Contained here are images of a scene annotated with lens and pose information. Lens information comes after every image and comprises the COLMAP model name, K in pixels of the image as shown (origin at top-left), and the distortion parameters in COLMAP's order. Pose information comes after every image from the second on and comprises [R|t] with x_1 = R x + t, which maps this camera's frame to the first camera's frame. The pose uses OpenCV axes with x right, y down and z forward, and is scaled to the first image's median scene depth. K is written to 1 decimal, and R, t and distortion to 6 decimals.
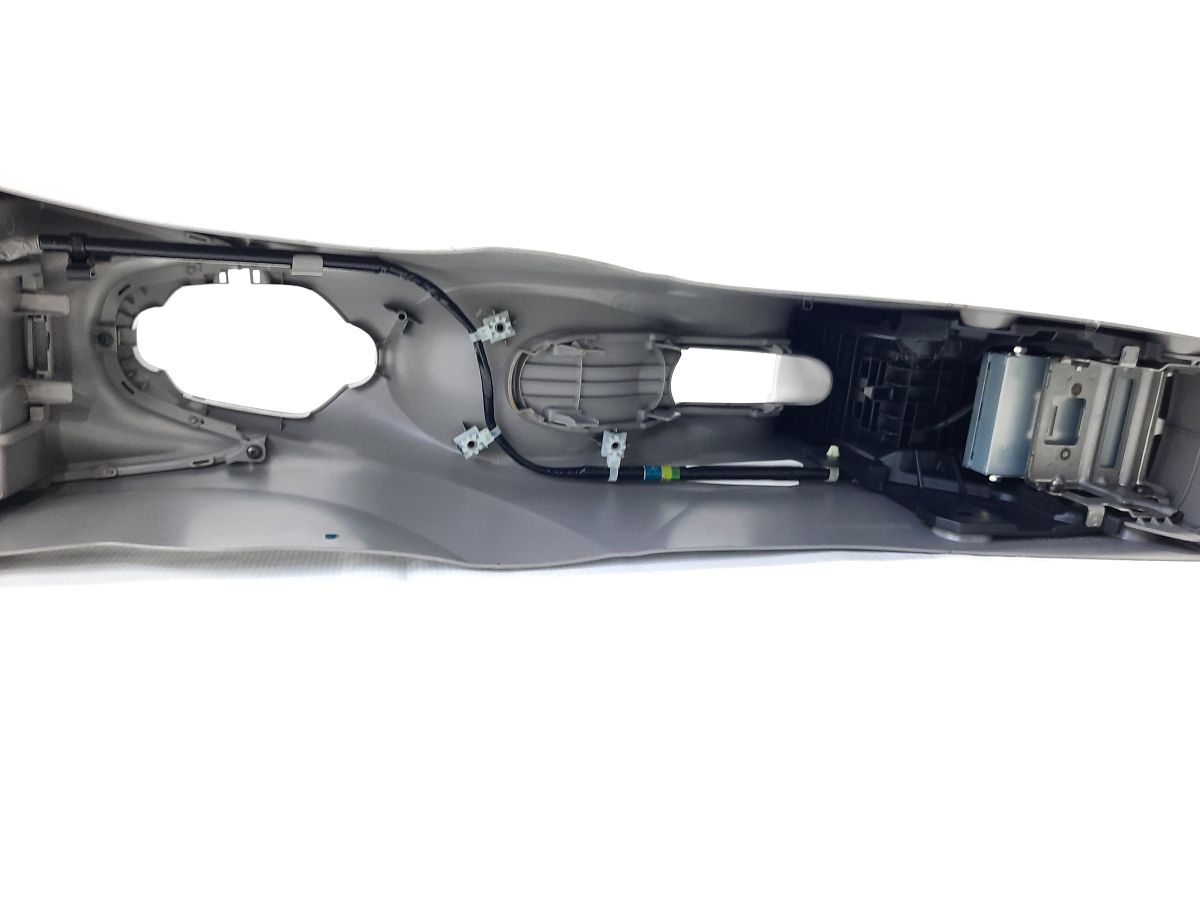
lens RADIAL K [[893.1, 0, 581.5], [0, 893.1, 454.1], [0, 0, 1]] dist [0.050998, -0.073177]
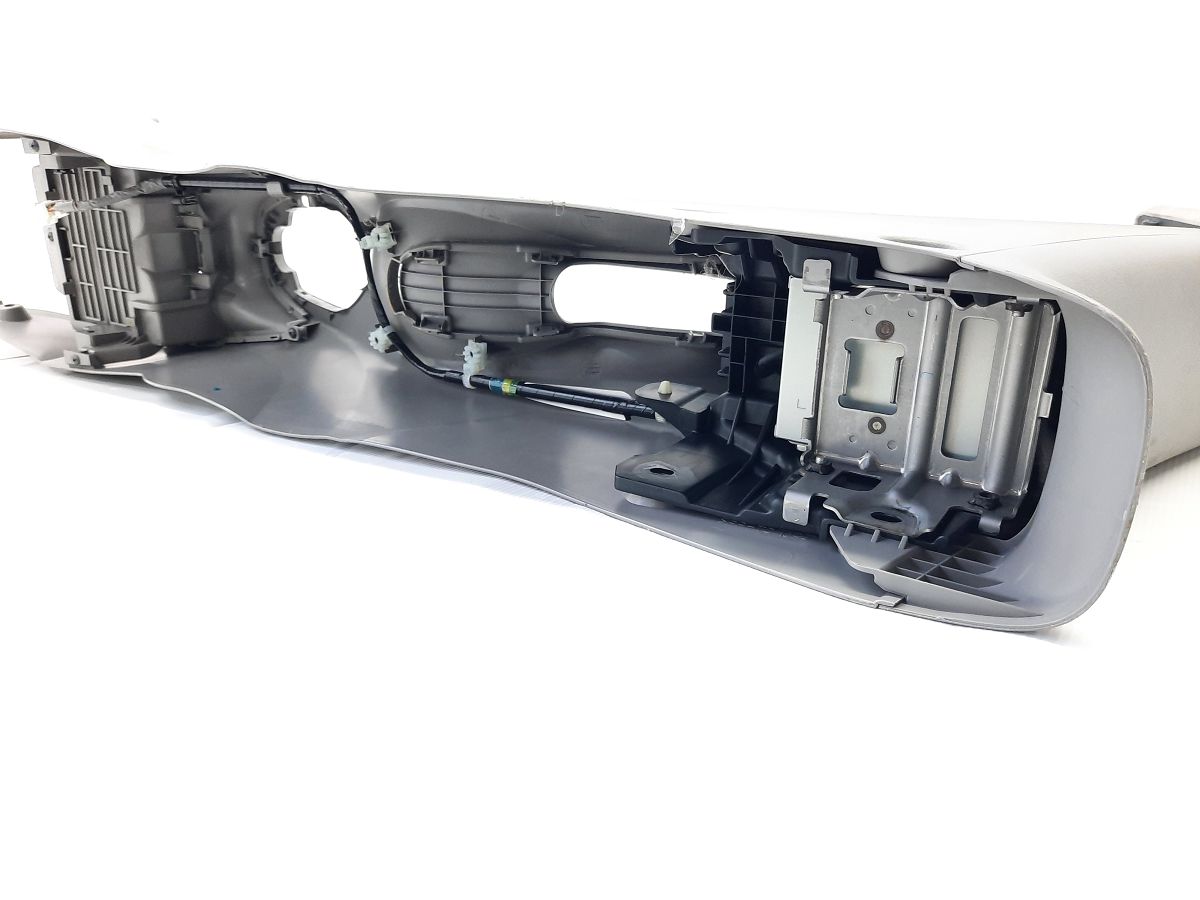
lens RADIAL K [[893.1, 0, 581.5], [0, 893.1, 454.1], [0, 0, 1]] dist [0.050998, -0.073177]
pose [[0.671727, 0.167680, -0.721572, 0.890898], [-0.123053, 0.985770, 0.114522, -0.029325], [0.730507, 0.011864, 0.682802, 0.379735]]
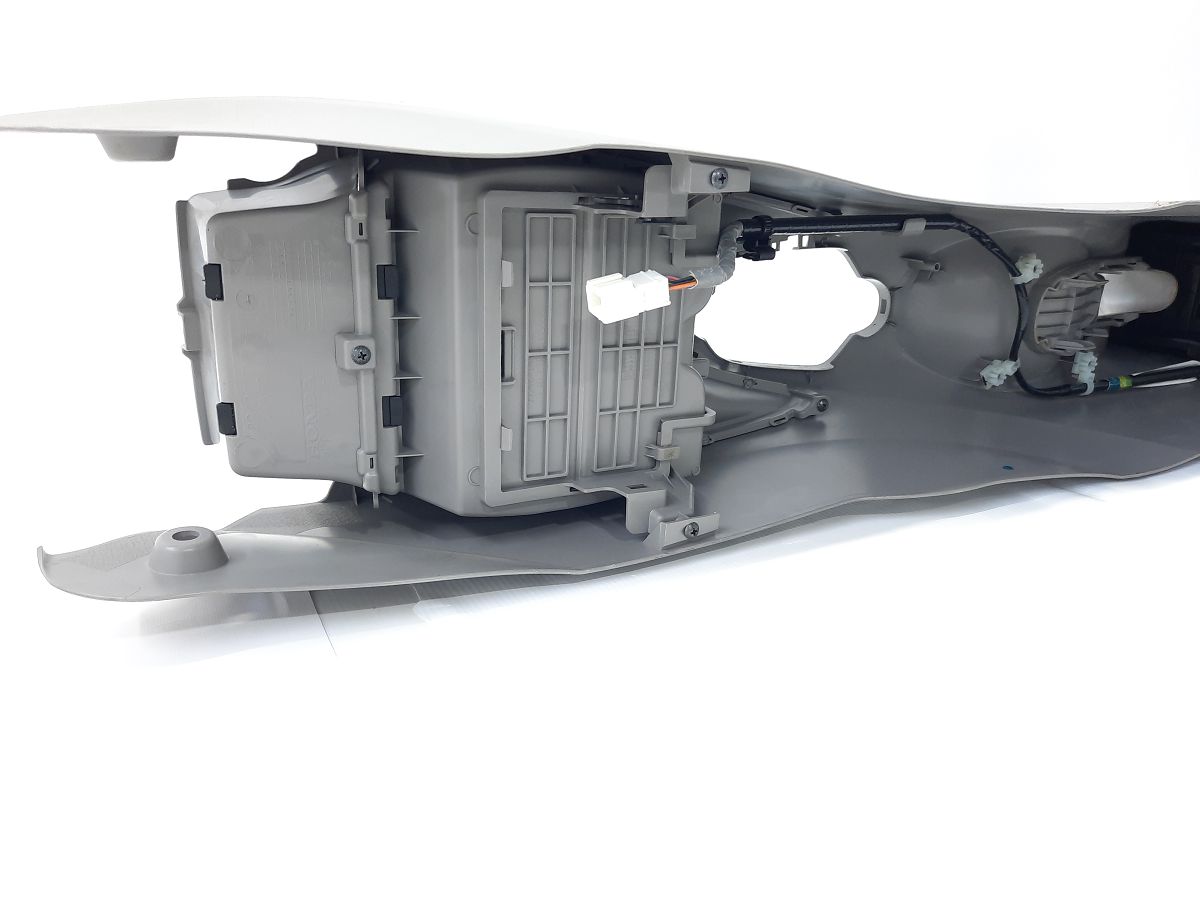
lens RADIAL K [[893.1, 0, 581.5], [0, 893.1, 454.1], [0, 0, 1]] dist [0.050998, -0.073177]
pose [[0.973660, -0.125000, 0.190687, -0.826963], [0.107225, 0.989103, 0.100887, -0.080247], [-0.201220, -0.077784, 0.976453, -0.007818]]
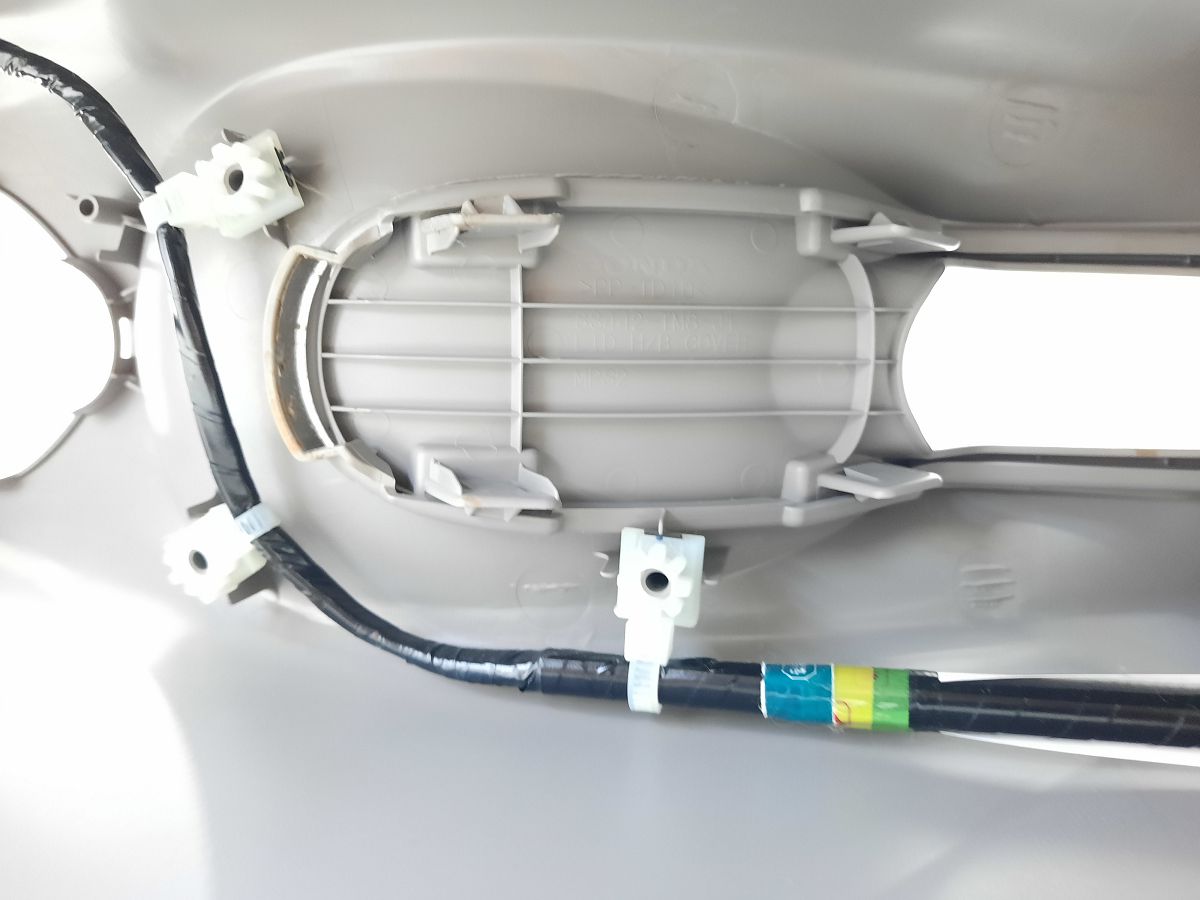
lens RADIAL K [[893.1, 0, 581.5], [0, 893.1, 454.1], [0, 0, 1]] dist [0.050998, -0.073177]
pose [[0.907538, -0.013710, -0.419746, 0.134107], [-0.036190, 0.993196, -0.110688, -0.017018], [0.418408, 0.115644, 0.900867, 0.728825]]
